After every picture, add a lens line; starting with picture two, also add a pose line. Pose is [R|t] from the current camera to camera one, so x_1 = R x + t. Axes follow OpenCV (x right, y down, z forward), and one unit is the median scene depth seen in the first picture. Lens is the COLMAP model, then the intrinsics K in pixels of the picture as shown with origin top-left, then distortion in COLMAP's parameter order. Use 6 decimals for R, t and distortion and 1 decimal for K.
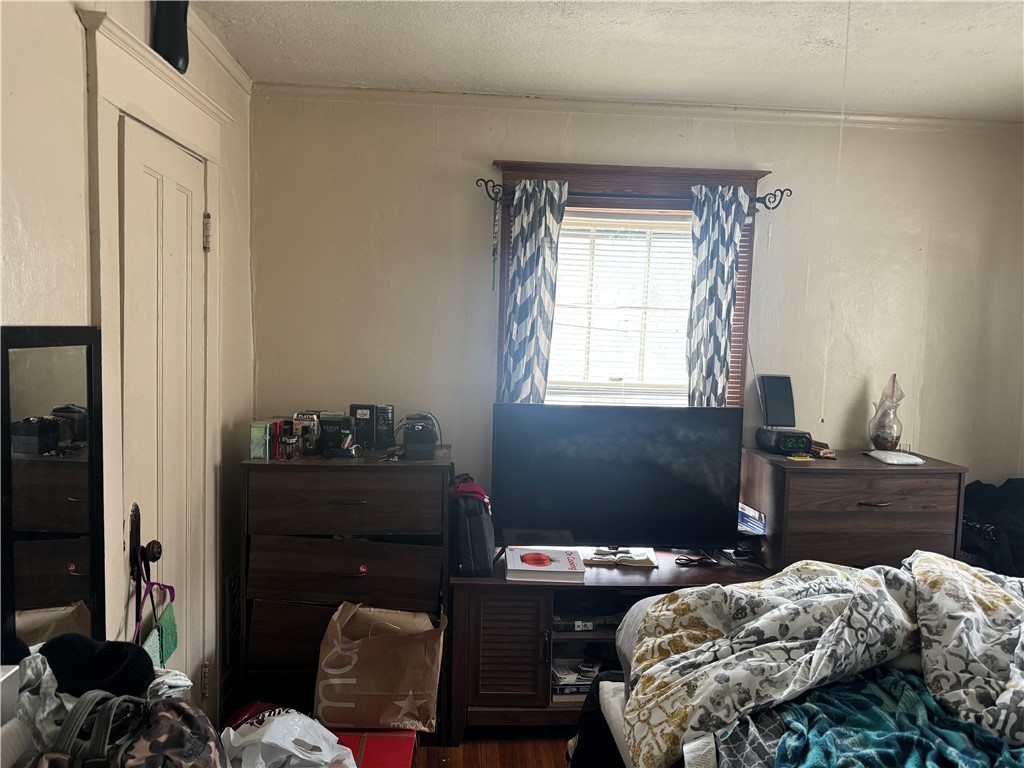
lens RADIAL K [[730.9, 0, 512.4], [0, 730.9, 381.0], [0, 0, 1]] dist [0.068967, -0.063971]
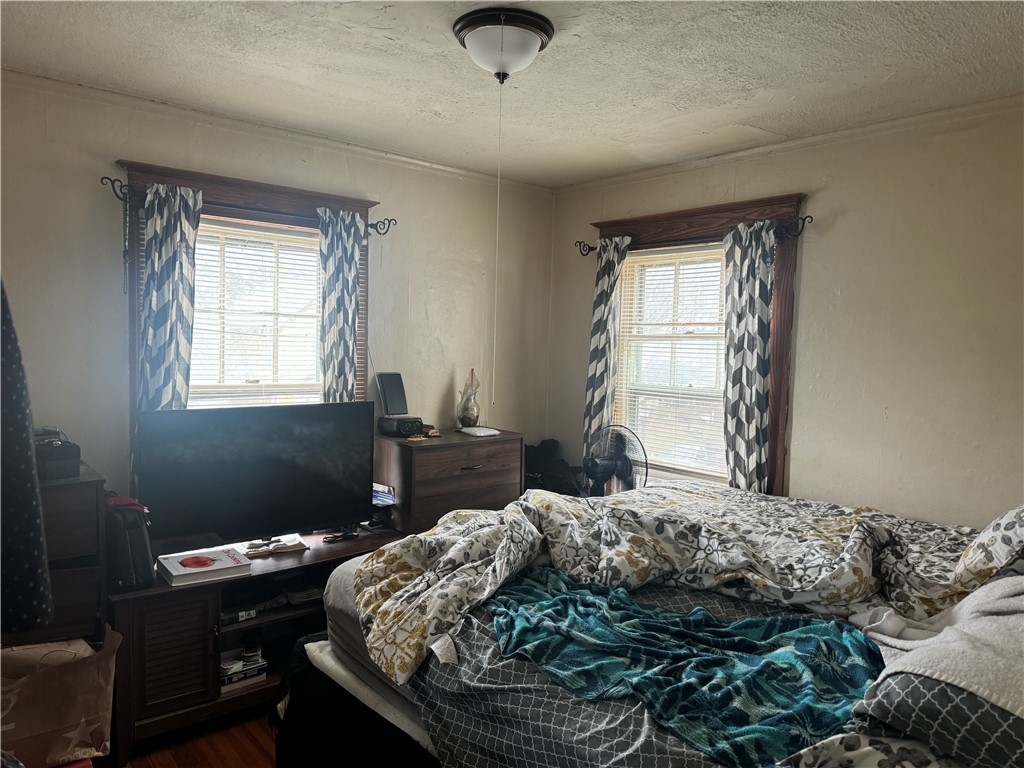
lens RADIAL K [[730.9, 0, 514.1], [0, 730.9, 383.5], [0, 0, 1]] dist [0.068967, -0.063971]
pose [[0.802518, -0.044167, 0.594991, -0.207240], [0.042329, 0.998958, 0.017060, -0.002066], [-0.595125, 0.011494, 0.803551, -0.086124]]
